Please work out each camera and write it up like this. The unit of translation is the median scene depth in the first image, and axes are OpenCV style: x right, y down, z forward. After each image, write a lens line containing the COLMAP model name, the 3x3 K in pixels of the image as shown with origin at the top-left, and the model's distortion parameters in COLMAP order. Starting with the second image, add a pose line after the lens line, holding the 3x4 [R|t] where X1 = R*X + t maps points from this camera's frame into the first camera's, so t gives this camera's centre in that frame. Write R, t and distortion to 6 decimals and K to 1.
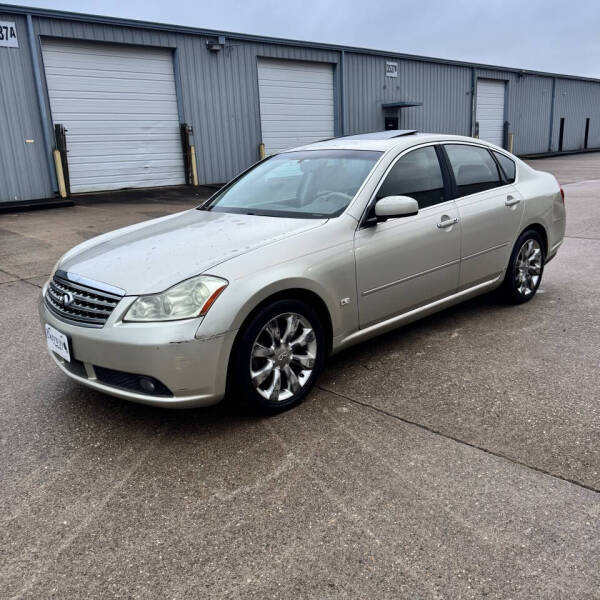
lens RADIAL K [[564.8, 0, 300.0], [0, 564.8, 300.0], [0, 0, 1]] dist [0.089615, -0.147669]
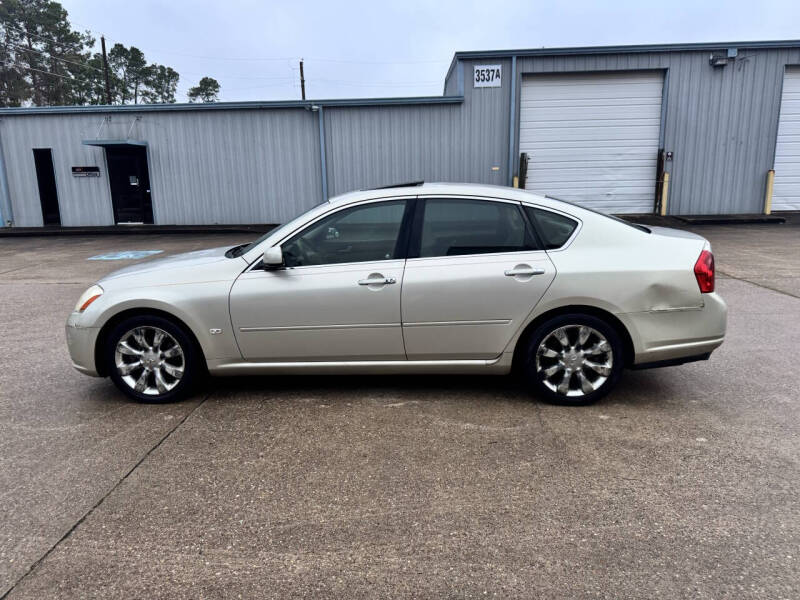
lens RADIAL K [[569.4, 0, 395.2], [0, 569.4, 300.3], [0, 0, 1]] dist [0.027046, -0.030295]
pose [[0.682953, 0.177102, -0.708668, 0.817490], [-0.199270, 0.978537, 0.052506, -0.138139], [0.702757, 0.105357, 0.703586, 0.312773]]
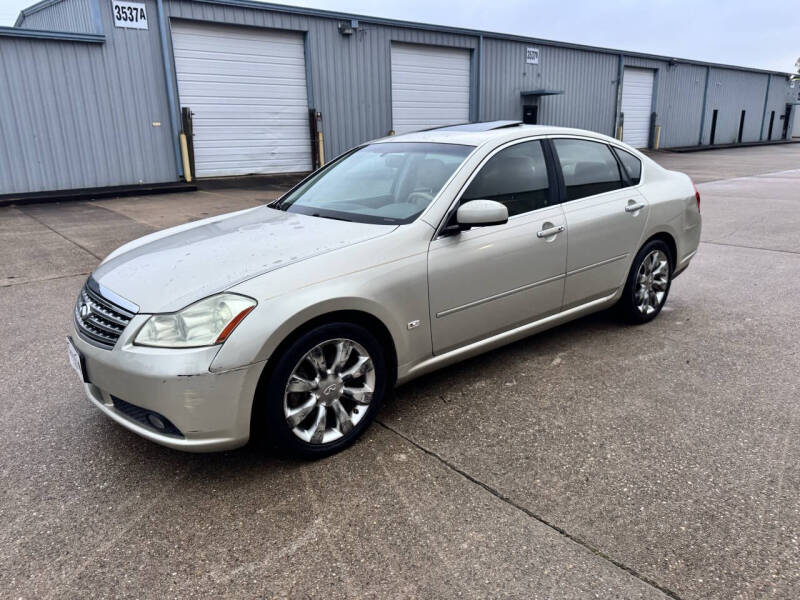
lens RADIAL K [[569.4, 0, 393.5], [0, 569.4, 294.3], [0, 0, 1]] dist [0.034146, -0.041712]
pose [[0.996534, 0.040279, -0.072779, 0.079092], [-0.039440, 0.999138, 0.012923, -0.037511], [0.073237, -0.010008, 0.997264, 0.113729]]
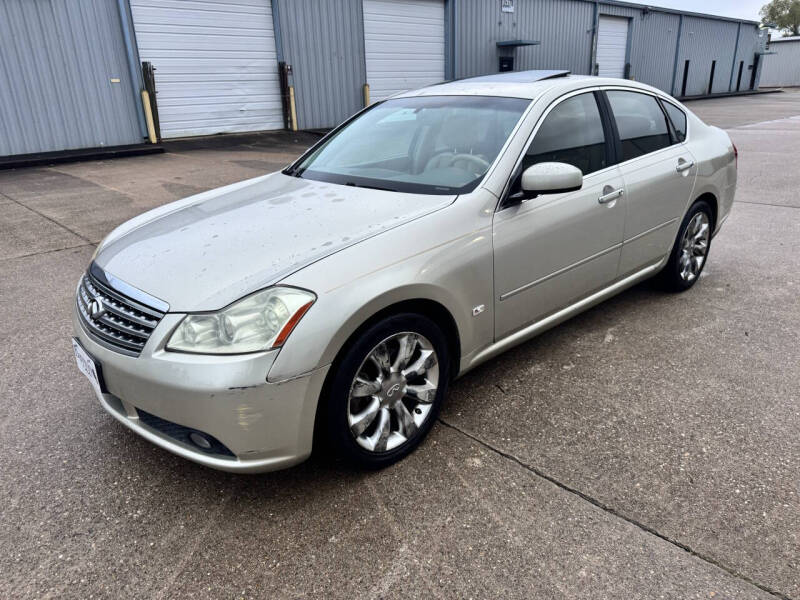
lens RADIAL K [[569.4, 0, 395.2], [0, 569.4, 300.3], [0, 0, 1]] dist [0.027046, -0.030295]
pose [[0.999809, 0.014177, -0.013467, -0.013417], [-0.012876, 0.995652, 0.092255, -0.055269], [0.014717, -0.092064, 0.995644, 0.191012]]
